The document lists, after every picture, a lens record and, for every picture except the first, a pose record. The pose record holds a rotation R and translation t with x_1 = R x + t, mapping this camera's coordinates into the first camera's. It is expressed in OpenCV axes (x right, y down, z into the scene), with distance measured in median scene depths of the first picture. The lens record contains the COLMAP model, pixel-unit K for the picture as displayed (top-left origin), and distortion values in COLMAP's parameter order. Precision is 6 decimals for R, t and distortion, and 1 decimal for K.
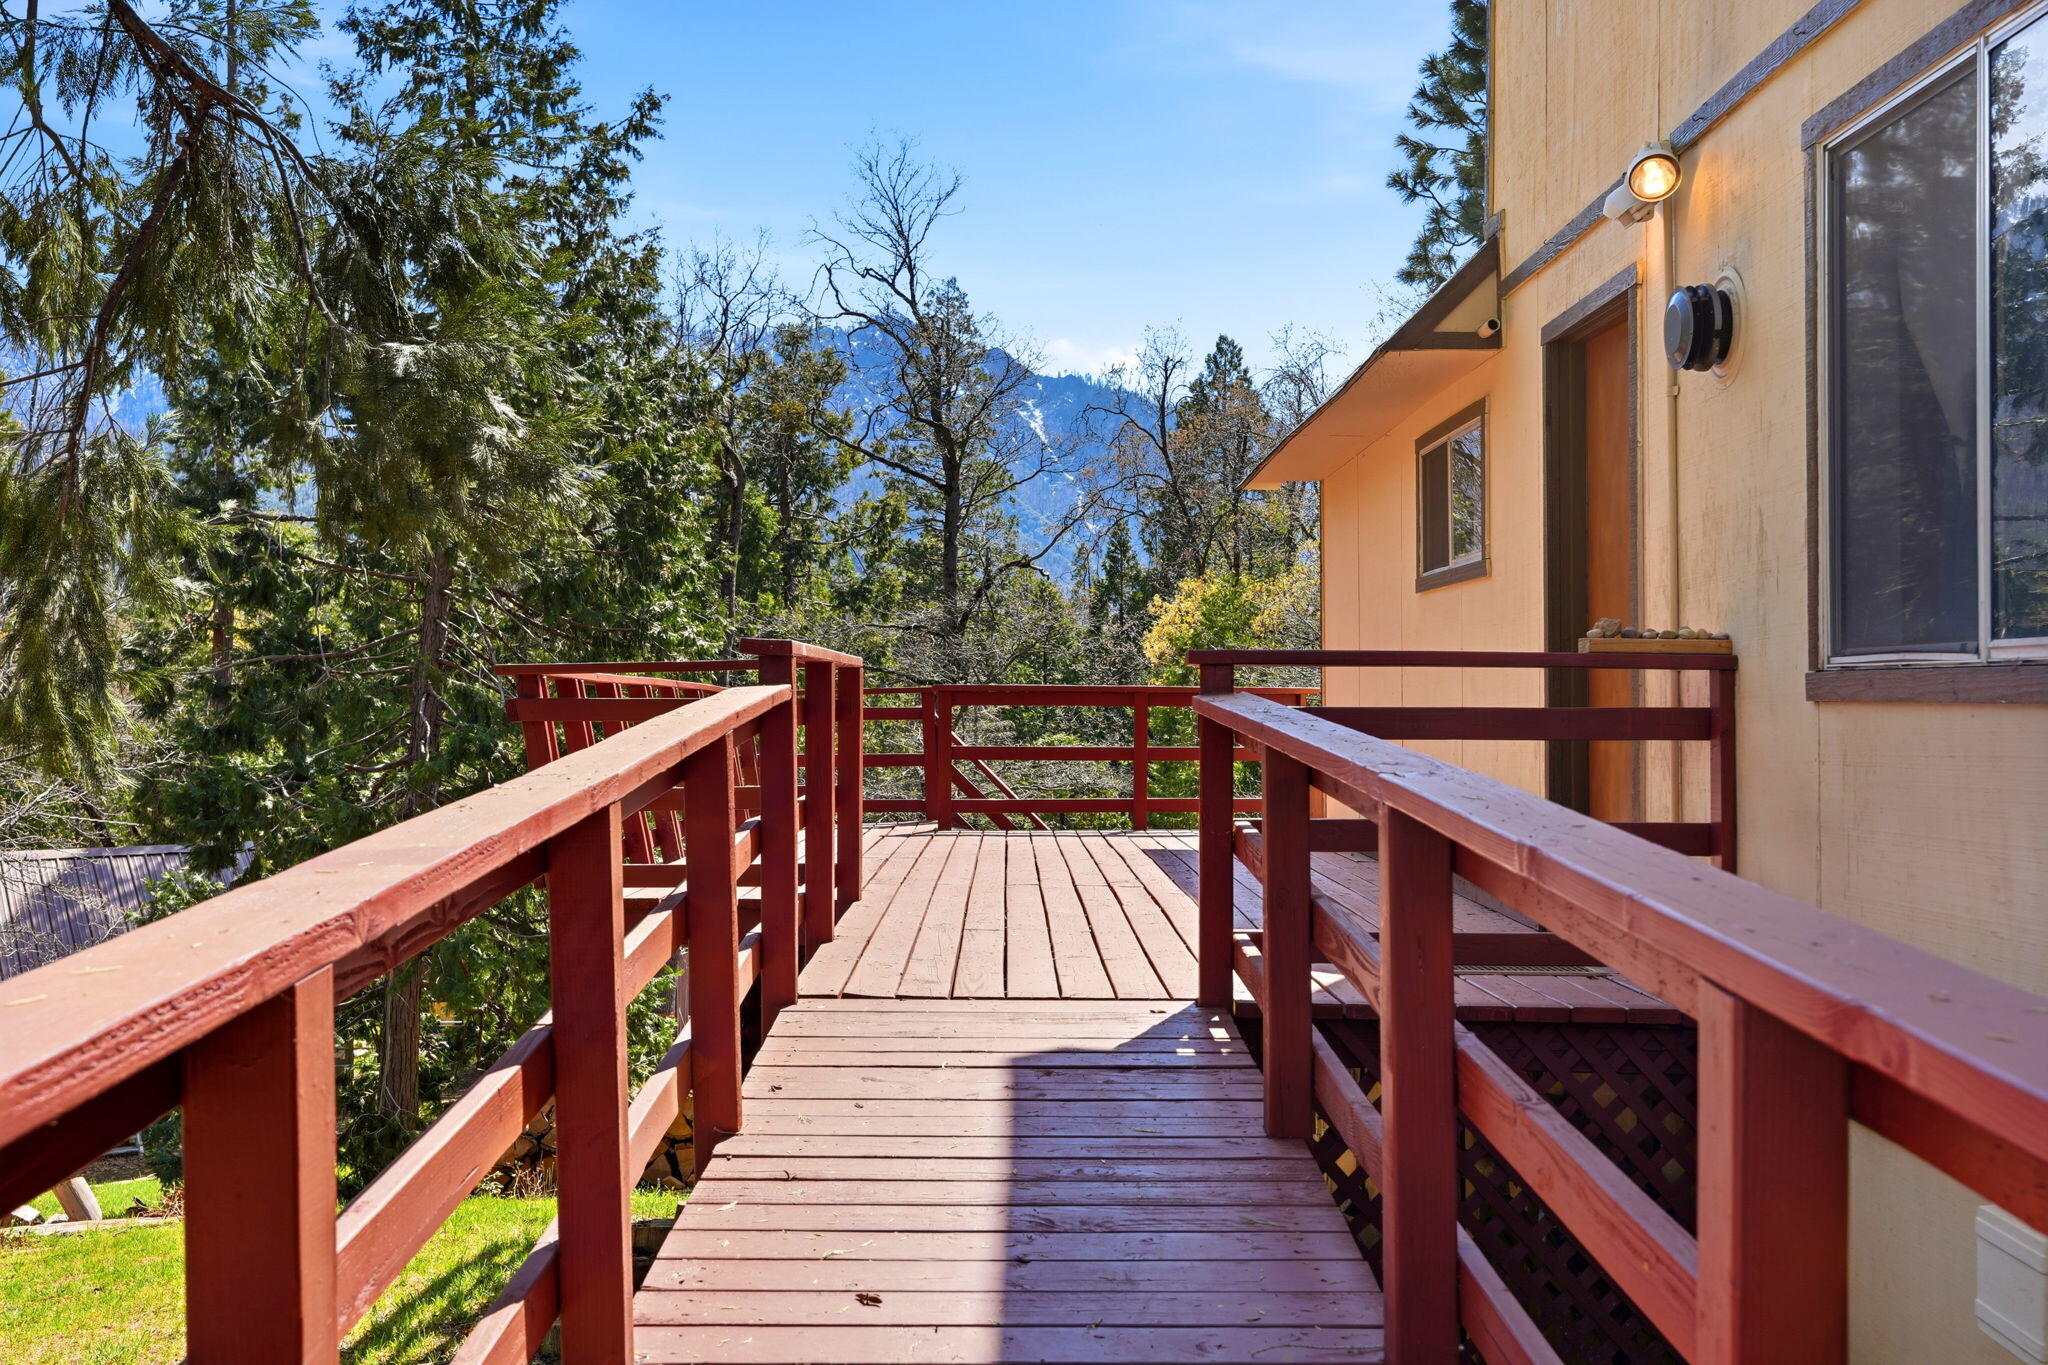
lens RADIAL K [[1974.8, 0, 1024.0], [0, 1974.8, 682.5], [0, 0, 1]] dist [0.012328, 0.014978]
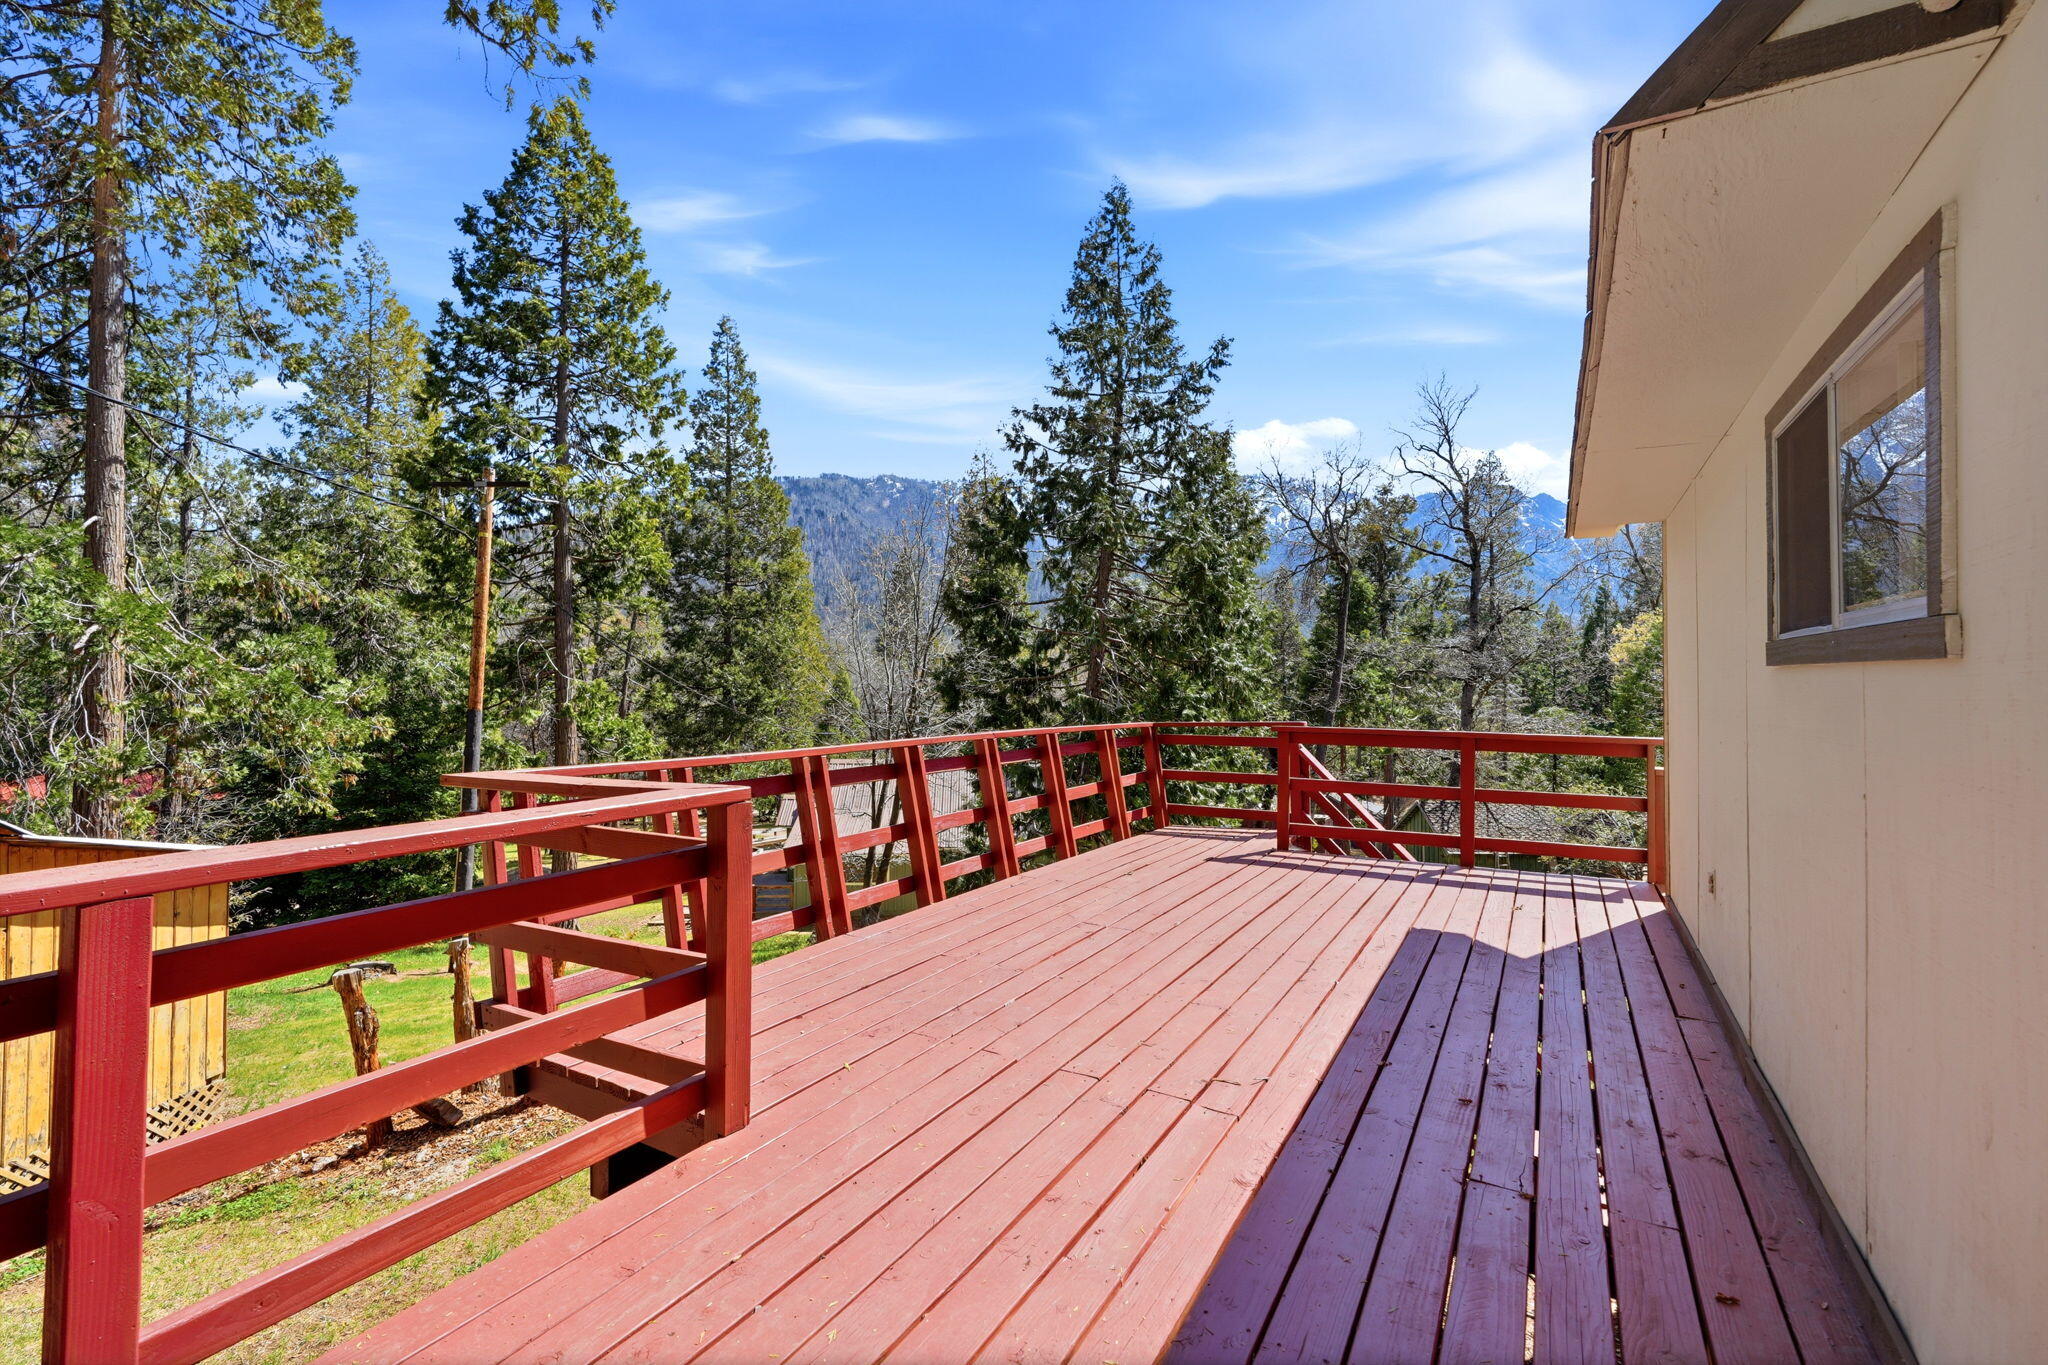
lens RADIAL K [[914.5, 0, 1022.3], [0, 914.5, 679.0], [0, 0, 1]] dist [-0.000409, 0.000622]
pose [[0.863374, -0.001776, -0.504562, 0.054125], [0.005895, 0.999961, 0.006568, -0.016874], [0.504531, -0.008645, 0.863351, 0.243108]]
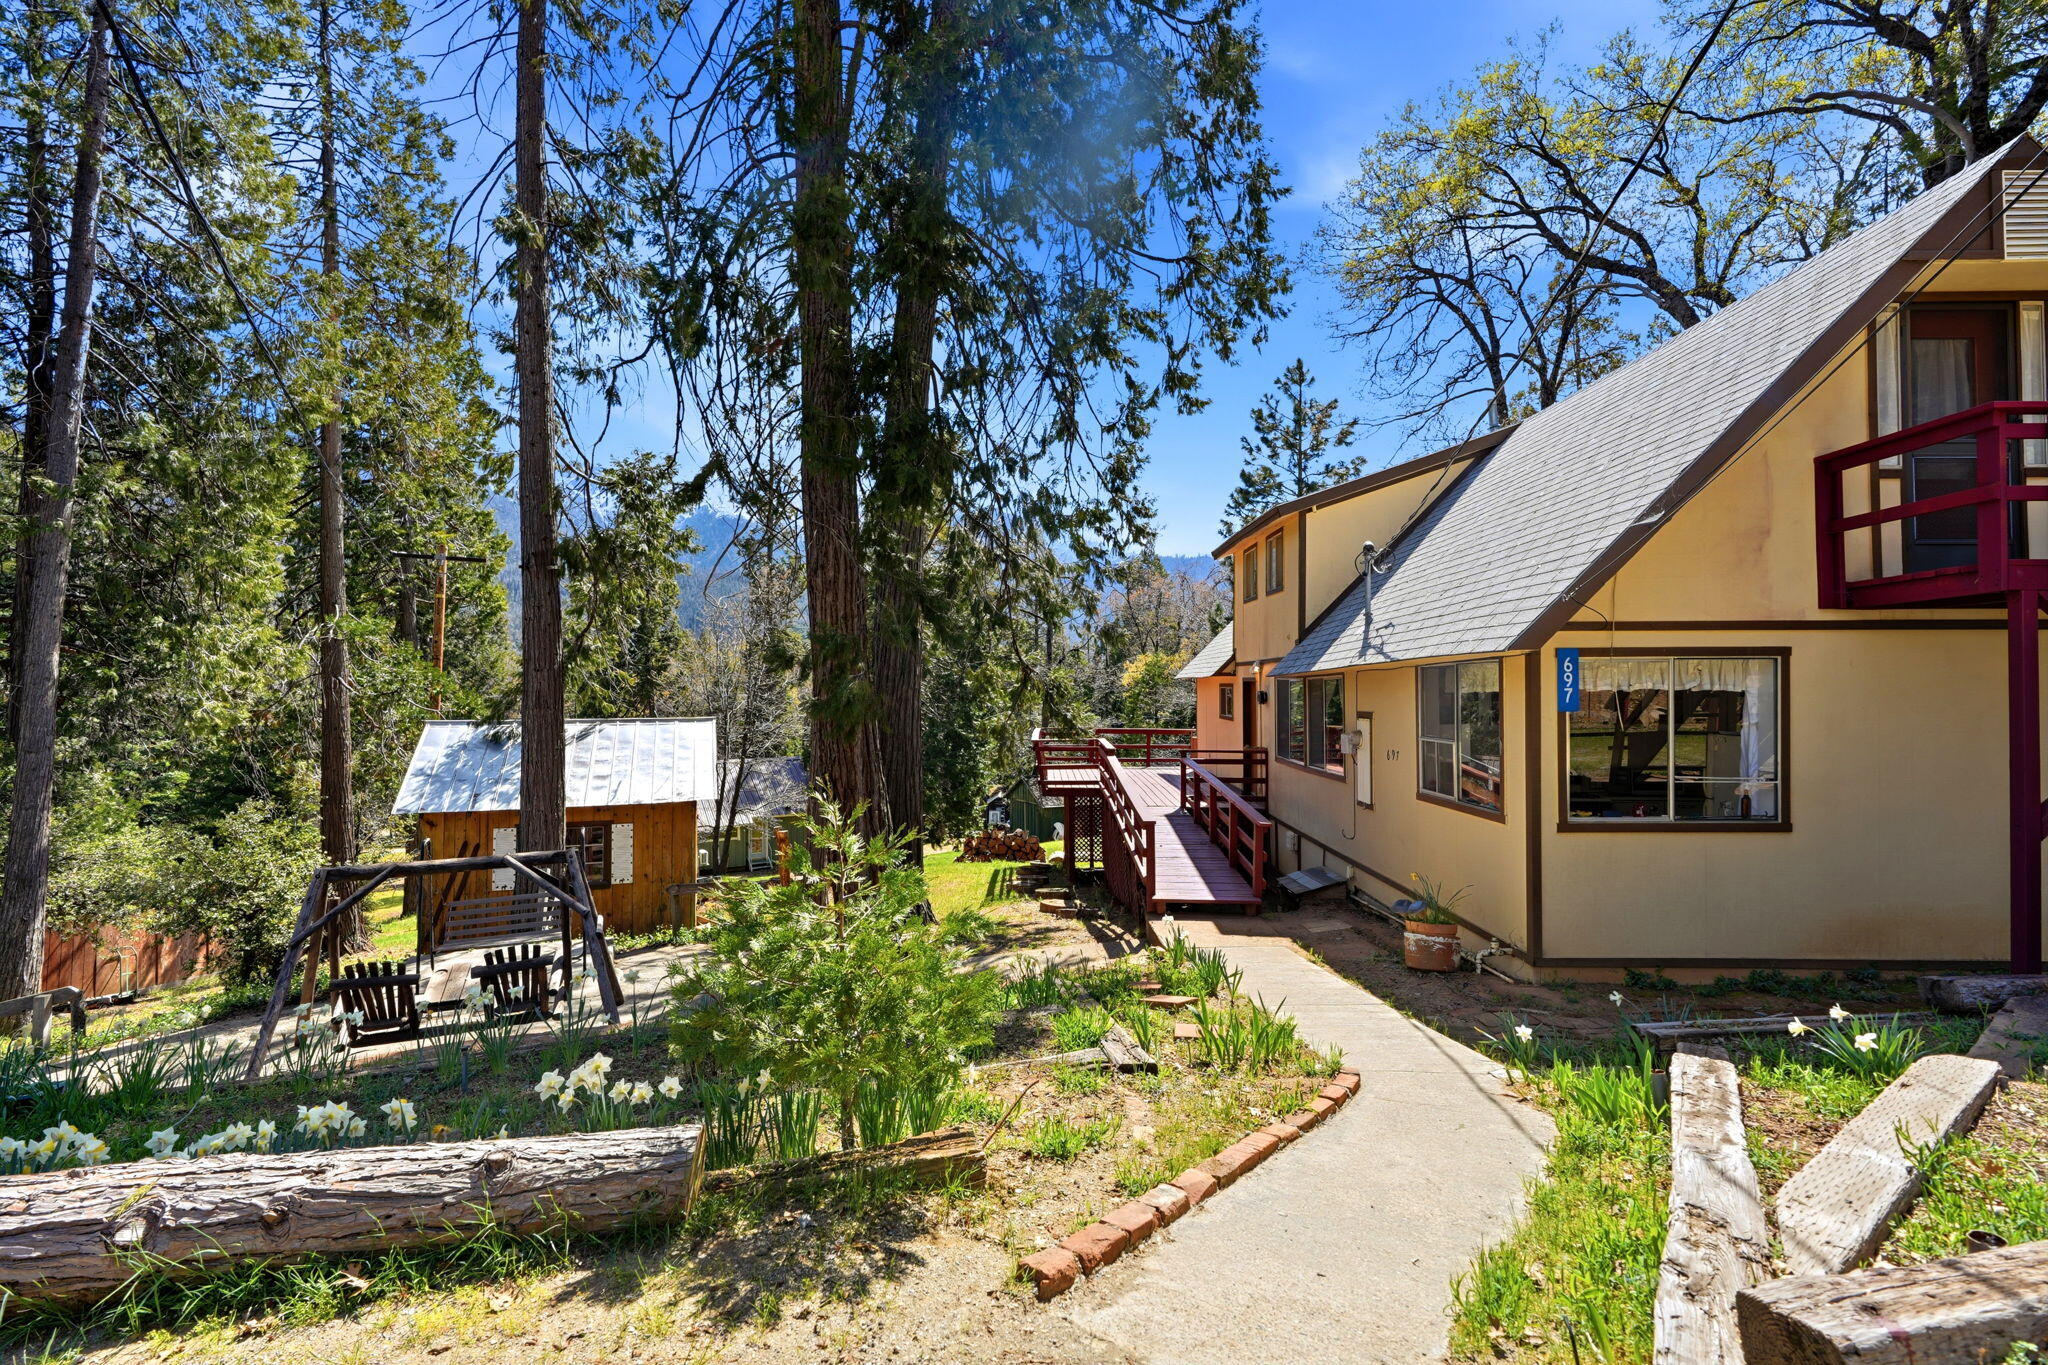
lens RADIAL K [[914.5, 0, 1022.3], [0, 914.5, 679.0], [0, 0, 1]] dist [-0.000409, 0.000622]
pose [[0.999511, 0.001873, -0.031203, -0.070948], [-0.001752, 0.999991, 0.003894, -0.056231], [0.031210, -0.003838, 0.999505, -0.420686]]
